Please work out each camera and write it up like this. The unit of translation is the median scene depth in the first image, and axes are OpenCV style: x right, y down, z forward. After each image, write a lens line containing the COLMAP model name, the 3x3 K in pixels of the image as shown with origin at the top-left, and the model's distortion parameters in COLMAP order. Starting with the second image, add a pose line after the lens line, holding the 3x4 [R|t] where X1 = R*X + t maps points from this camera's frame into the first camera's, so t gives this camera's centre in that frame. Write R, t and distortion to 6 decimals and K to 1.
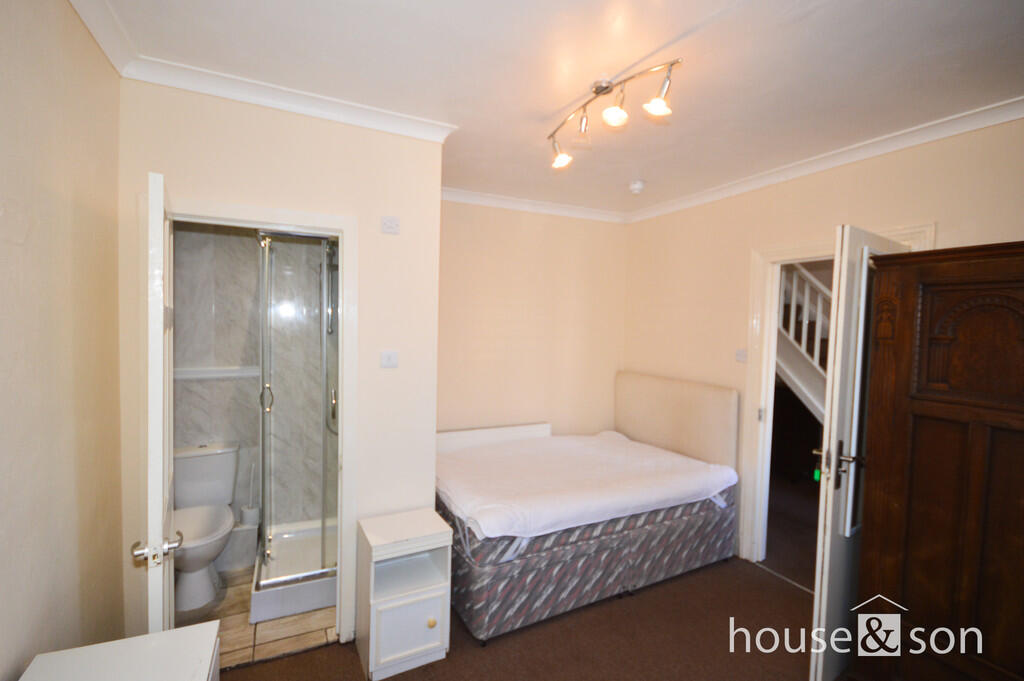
lens RADIAL K [[458.7, 0, 512.0], [0, 458.7, 340.5], [0, 0, 1]] dist [-0.001019, -0.000858]
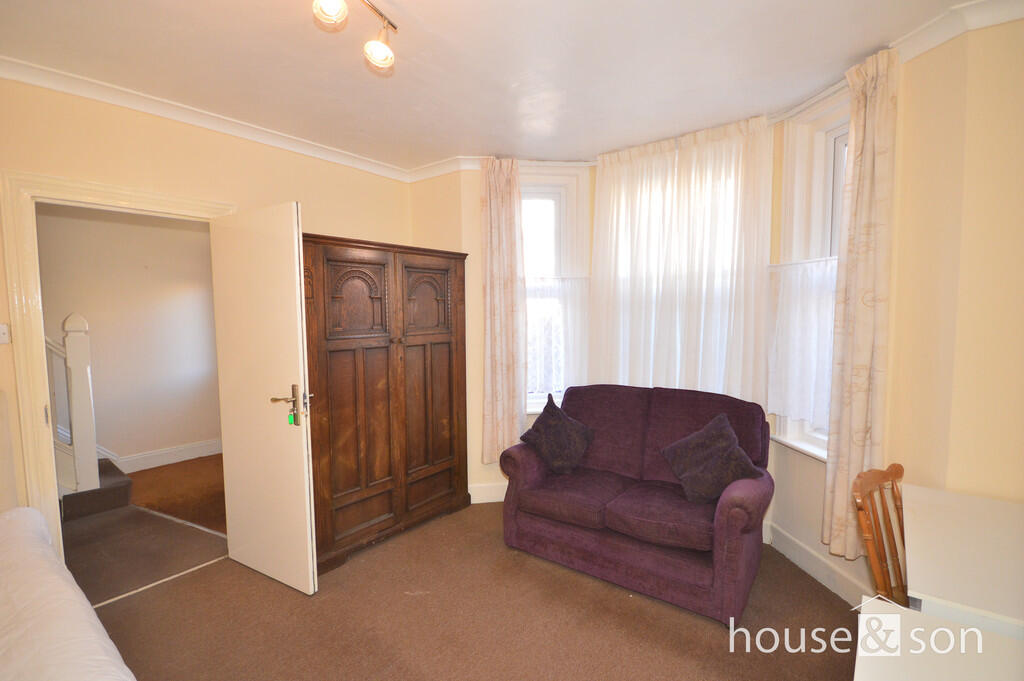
lens RADIAL K [[462.0, 0, 512.0], [0, 462.0, 340.5], [0, 0, 1]] dist [-0.001060, -0.000166]
pose [[-0.420176, -0.093099, 0.902654, -0.502702], [0.028367, 0.992890, 0.115610, -0.016335], [-0.906999, 0.074183, -0.414548, 0.834466]]
